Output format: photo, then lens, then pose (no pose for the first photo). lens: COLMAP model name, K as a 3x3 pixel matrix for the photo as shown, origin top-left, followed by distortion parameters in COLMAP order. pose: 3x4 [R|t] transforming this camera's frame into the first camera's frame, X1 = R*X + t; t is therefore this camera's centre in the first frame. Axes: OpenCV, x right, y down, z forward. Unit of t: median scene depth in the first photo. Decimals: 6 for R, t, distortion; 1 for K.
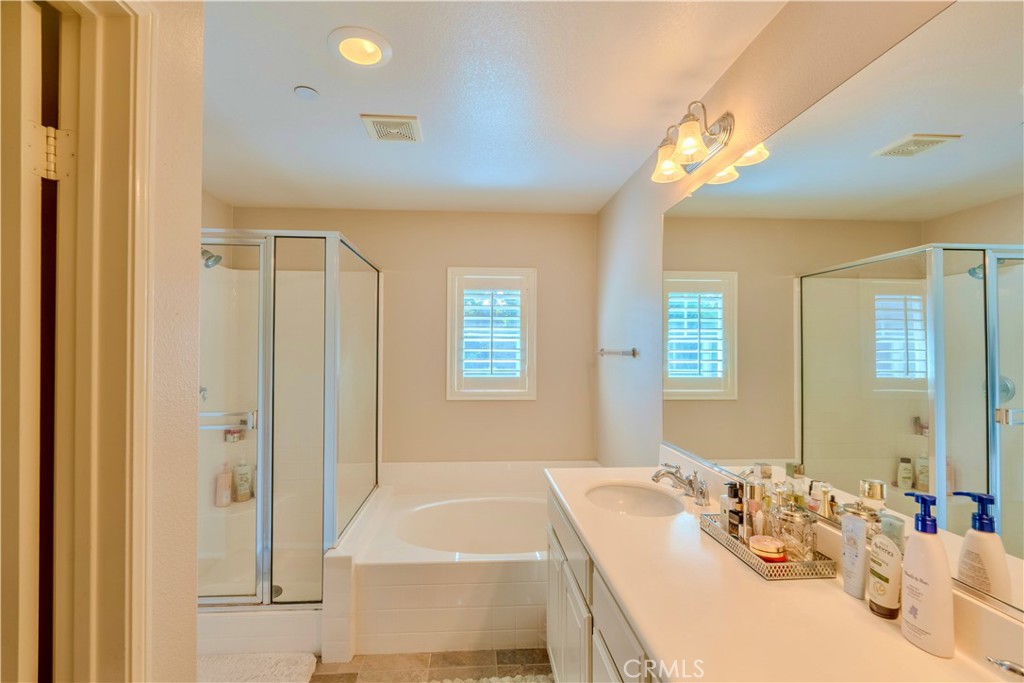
lens RADIAL K [[448.5, 0, 503.6], [0, 448.5, 342.5], [0, 0, 1]] dist [-0.004684, 0.001092]
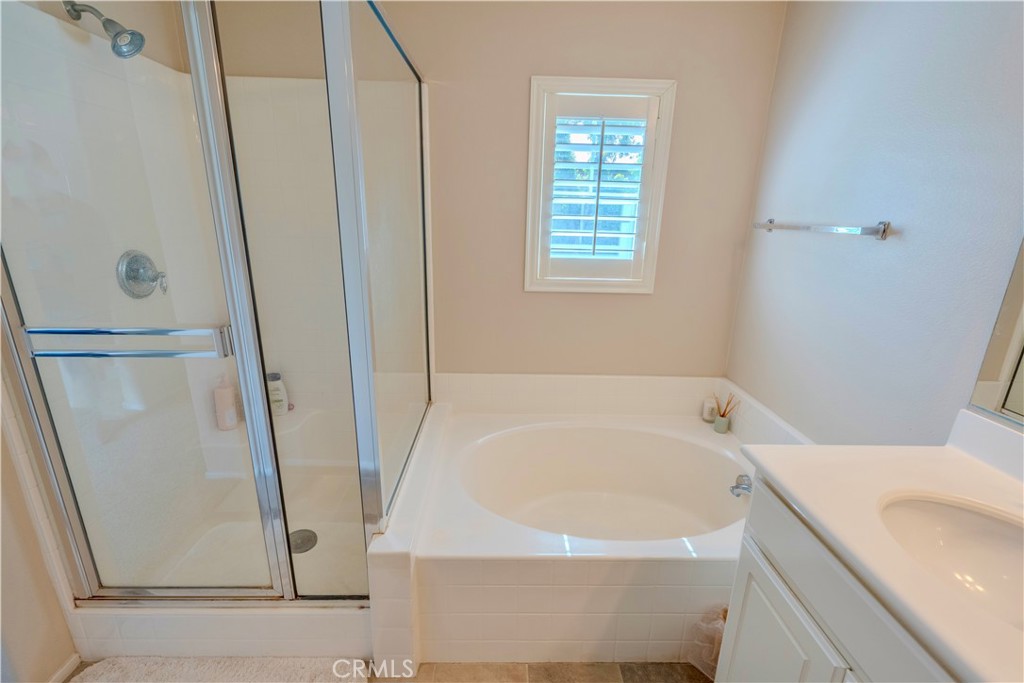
lens RADIAL K [[448.5, 0, 517.9], [0, 448.5, 338.3], [0, 0, 1]] dist [-0.004684, 0.001092]
pose [[0.998991, 0.029578, -0.033788, -0.115323], [-0.018739, 0.958371, 0.284910, 0.000966], [0.040808, -0.283990, 0.957959, 0.321479]]
